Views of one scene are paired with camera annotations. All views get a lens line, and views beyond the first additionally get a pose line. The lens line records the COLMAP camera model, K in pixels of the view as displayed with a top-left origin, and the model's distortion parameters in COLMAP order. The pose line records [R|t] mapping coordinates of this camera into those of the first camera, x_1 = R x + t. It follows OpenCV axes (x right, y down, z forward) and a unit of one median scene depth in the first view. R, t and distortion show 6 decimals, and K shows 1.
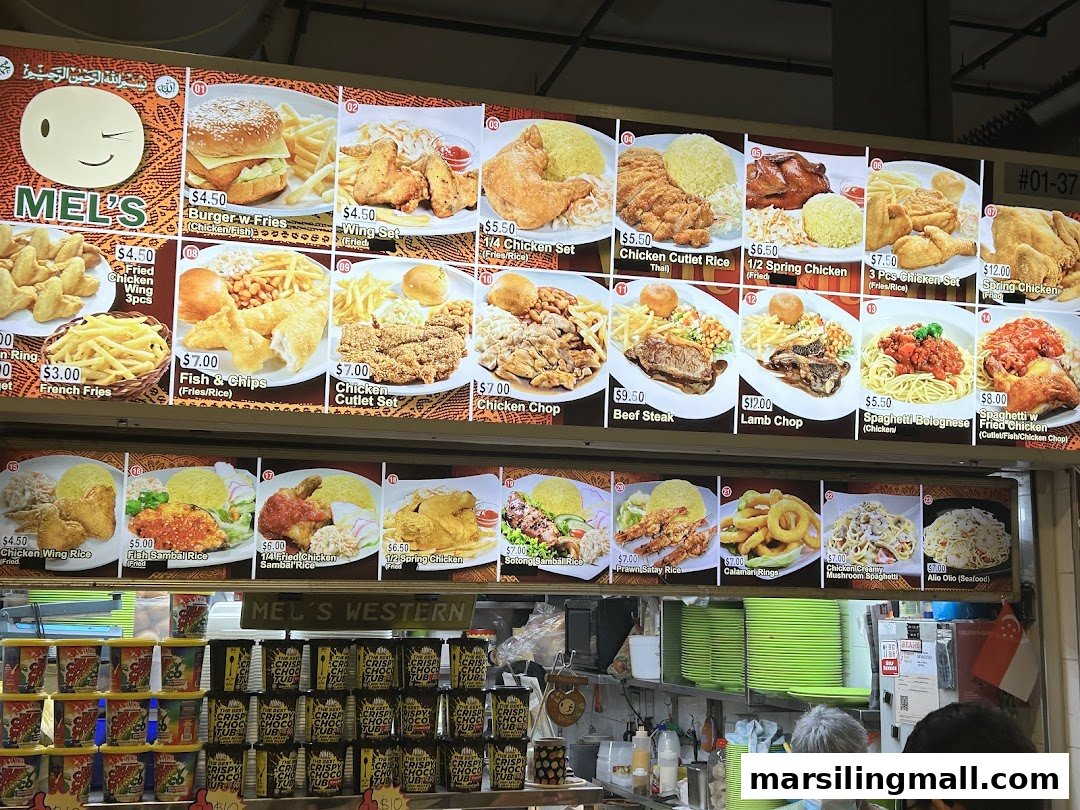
lens RADIAL K [[1368.6, 0, 559.2], [0, 1368.6, 402.8], [0, 0, 1]] dist [0.199675, -0.622022]
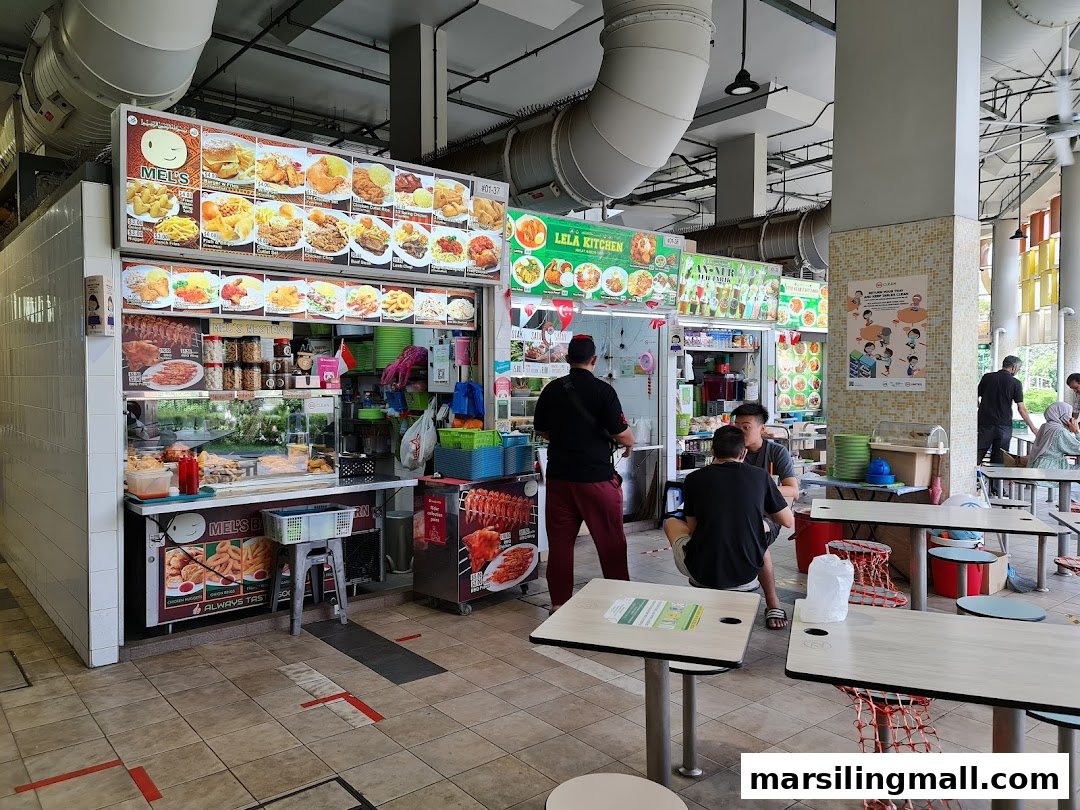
lens RADIAL K [[805.7, 0, 540.0], [0, 805.7, 405.0], [0, 0, 1]] dist [0.045364, 0.001464]
pose [[0.915398, -0.022992, 0.401892, -0.291321], [-0.050757, 0.983807, 0.171894, -0.006830], [-0.399337, -0.177750, 0.899408, -0.769323]]
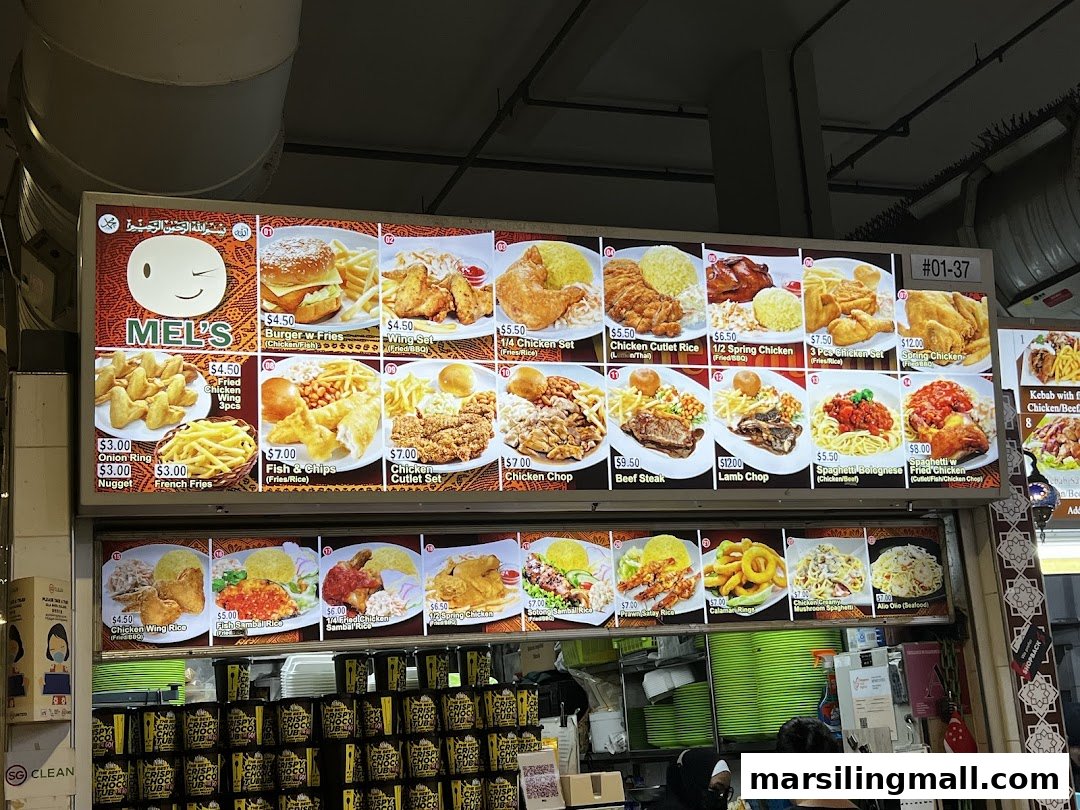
lens RADIAL K [[1452.7, 0, 540.0], [0, 1452.7, 405.0], [0, 0, 1]] dist [0.229638, -0.895473]
pose [[0.994505, -0.063315, 0.083370, -0.127242], [0.070090, 0.994246, -0.081008, 0.042591], [-0.077761, 0.086406, 0.993221, -0.262074]]
